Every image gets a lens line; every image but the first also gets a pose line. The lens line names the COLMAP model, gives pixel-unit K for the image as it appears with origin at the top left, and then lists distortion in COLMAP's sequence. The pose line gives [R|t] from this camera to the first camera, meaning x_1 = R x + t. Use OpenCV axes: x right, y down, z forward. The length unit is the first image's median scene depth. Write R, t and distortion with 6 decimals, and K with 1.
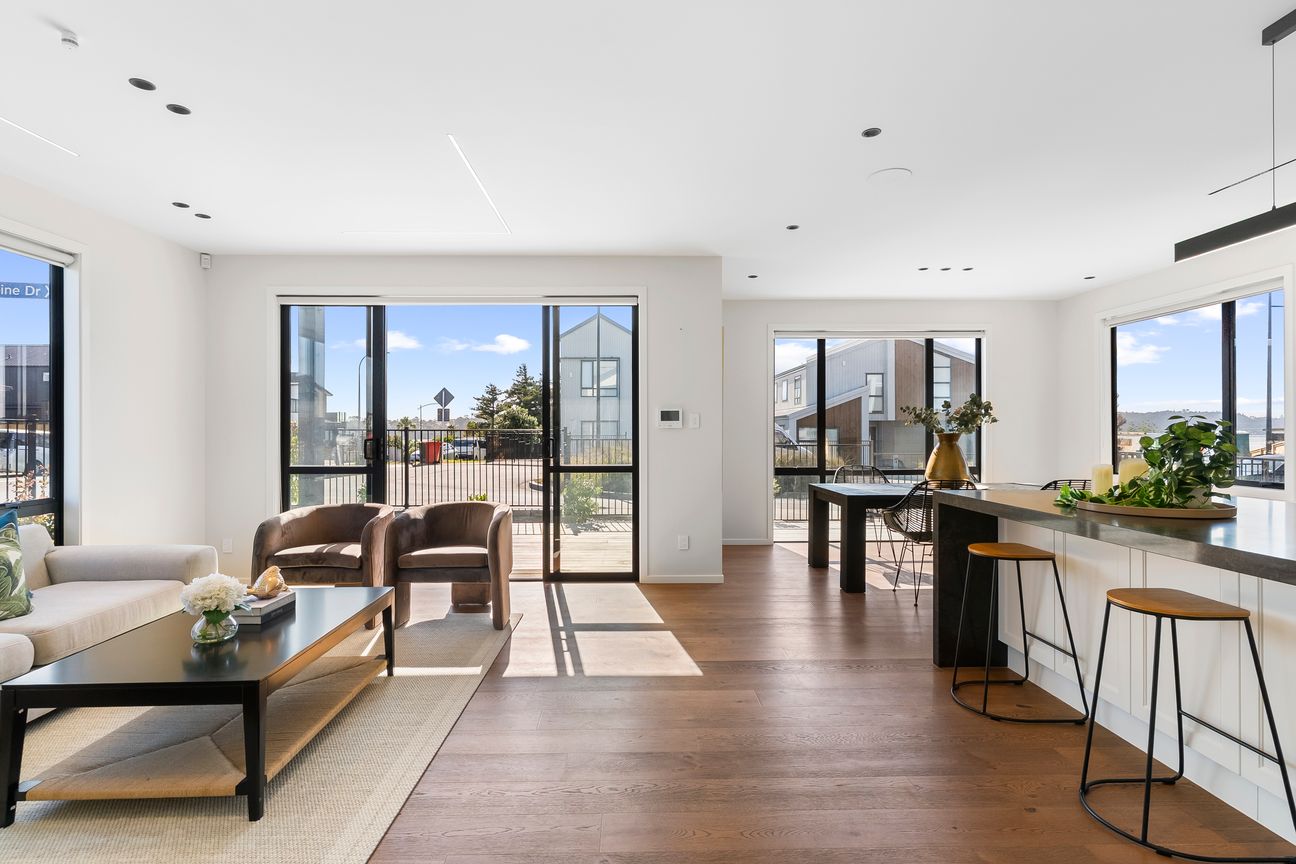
lens RADIAL K [[622.1, 0, 647.2], [0, 622.1, 436.7], [0, 0, 1]] dist [0.001497, -0.000463]
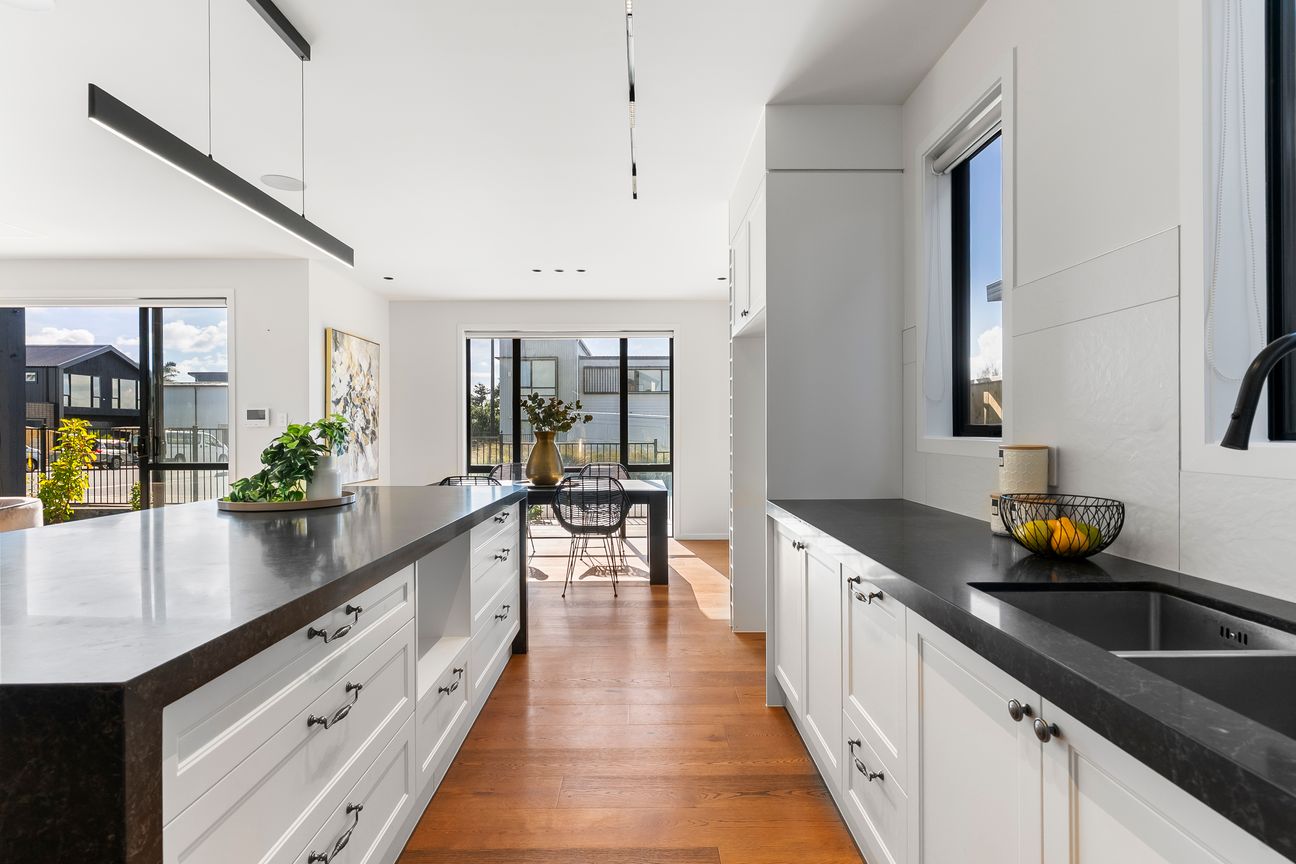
lens RADIAL K [[622.1, 0, 647.2], [0, 622.1, 436.7], [0, 0, 1]] dist [0.001497, -0.000463]
pose [[0.999163, -0.010453, 0.039545, 0.602716], [0.010358, 0.999943, 0.002616, 0.002611], [-0.039570, -0.002204, 0.999214, -0.031232]]
